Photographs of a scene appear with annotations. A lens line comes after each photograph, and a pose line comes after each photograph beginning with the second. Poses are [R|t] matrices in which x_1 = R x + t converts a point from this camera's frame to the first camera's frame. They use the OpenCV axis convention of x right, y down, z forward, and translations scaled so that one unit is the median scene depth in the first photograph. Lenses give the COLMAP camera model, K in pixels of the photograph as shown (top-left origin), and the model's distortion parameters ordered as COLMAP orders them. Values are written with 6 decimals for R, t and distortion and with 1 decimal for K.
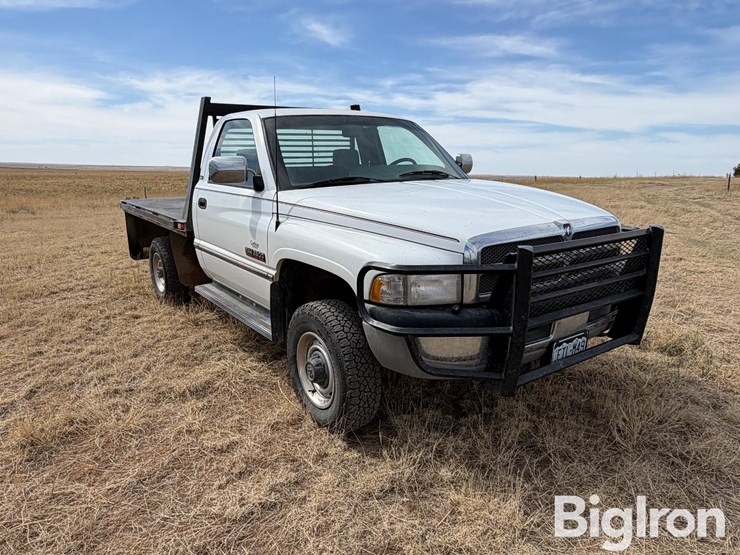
lens RADIAL K [[521.7, 0, 370.0], [0, 521.7, 277.5], [0, 0, 1]] dist [-0.004426, 0.006676]
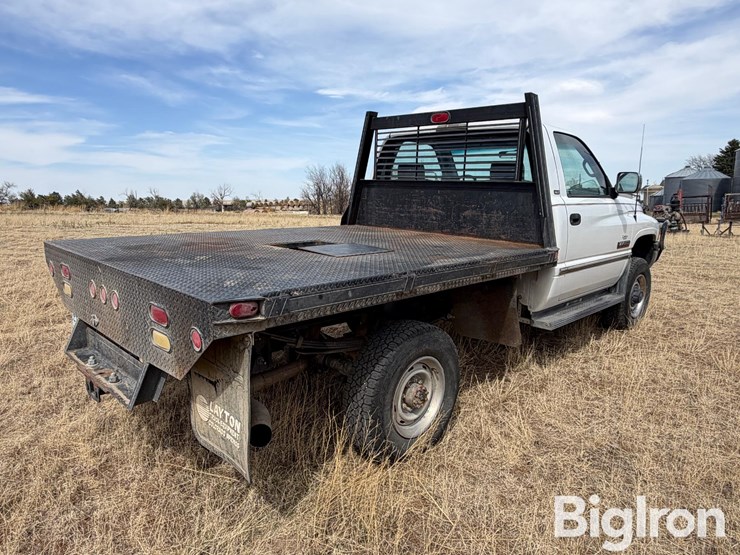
lens RADIAL K [[498.3, 0, 366.2], [0, 498.3, 278.2], [0, 0, 1]] dist [-0.000338, 0.001769]
pose [[-0.148145, -0.180882, 0.972283, -0.128619], [0.207371, 0.955594, 0.209374, -0.038858], [-0.966980, 0.232641, -0.104057, 0.187202]]
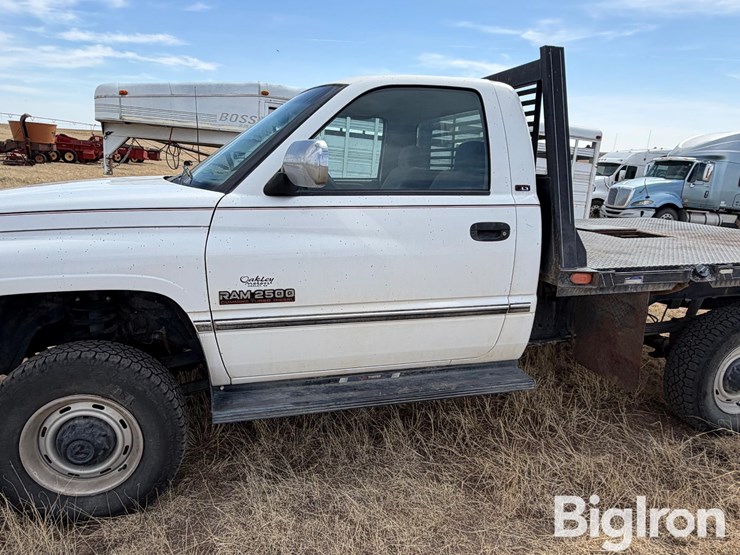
lens RADIAL K [[504.4, 0, 361.8], [0, 504.4, 270.4], [0, 0, 1]] dist [-0.002153, 0.004934]
pose [[-0.371860, 0.189989, -0.908639, 0.087611], [-0.234882, 0.927723, 0.290104, -0.038318], [0.898082, 0.321301, -0.300358, 0.170184]]
